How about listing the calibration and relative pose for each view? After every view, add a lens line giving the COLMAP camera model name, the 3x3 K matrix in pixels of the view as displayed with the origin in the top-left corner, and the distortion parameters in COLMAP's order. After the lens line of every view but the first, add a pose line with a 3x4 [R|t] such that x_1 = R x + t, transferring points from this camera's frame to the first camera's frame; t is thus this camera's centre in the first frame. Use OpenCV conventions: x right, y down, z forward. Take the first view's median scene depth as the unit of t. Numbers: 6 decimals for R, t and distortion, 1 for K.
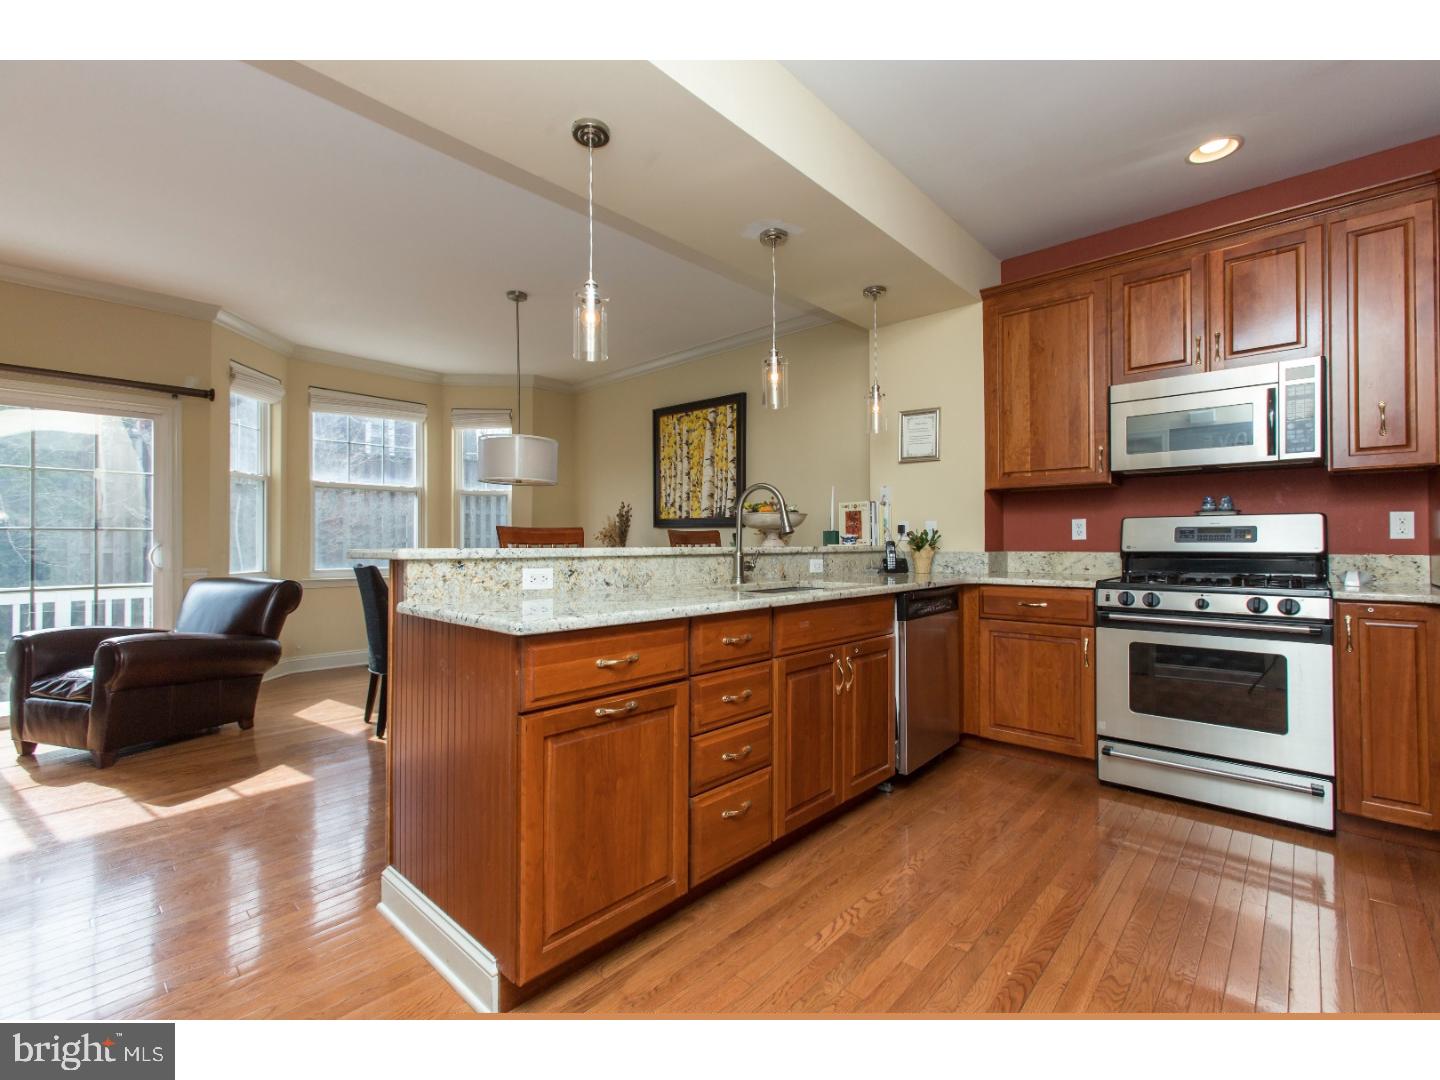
lens RADIAL K [[657.0, 0, 715.7], [0, 657.0, 536.0], [0, 0, 1]] dist [0.001117, 0.005483]
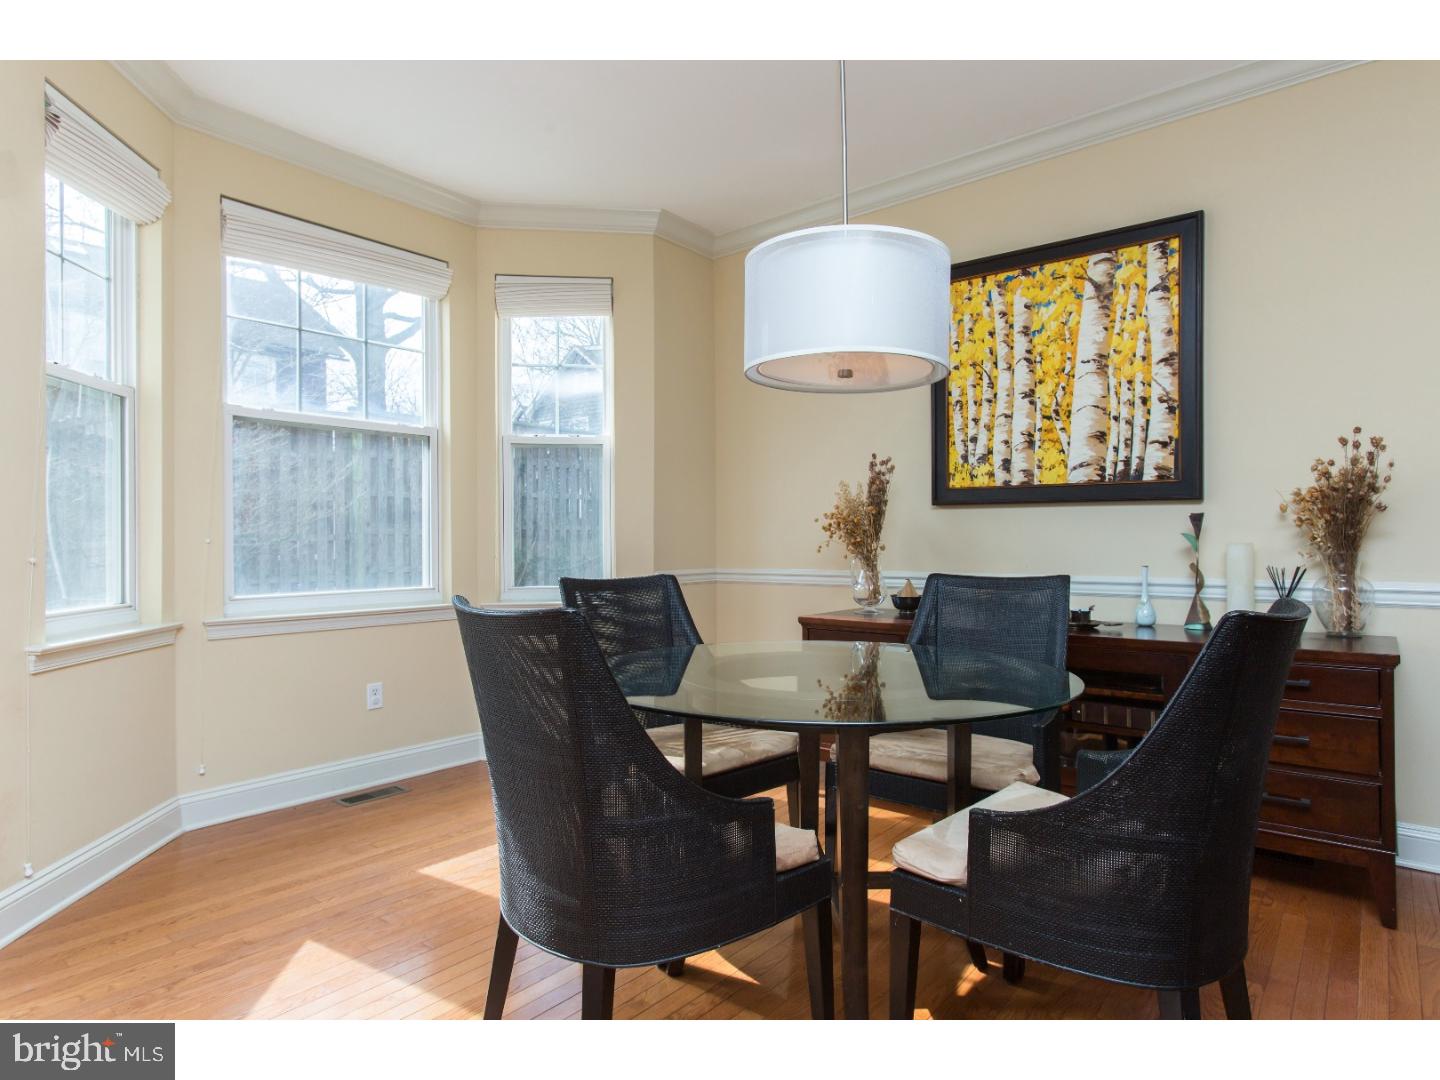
lens RADIAL K [[839.6, 0, 720.5], [0, 839.6, 534.9], [0, 0, 1]] dist [0.018861, 0.001097]
pose [[0.997814, -0.003807, 0.065981, -0.557781], [0.003679, 0.999991, 0.002070, 0.013695], [-0.065988, -0.001822, 0.997819, 0.697950]]
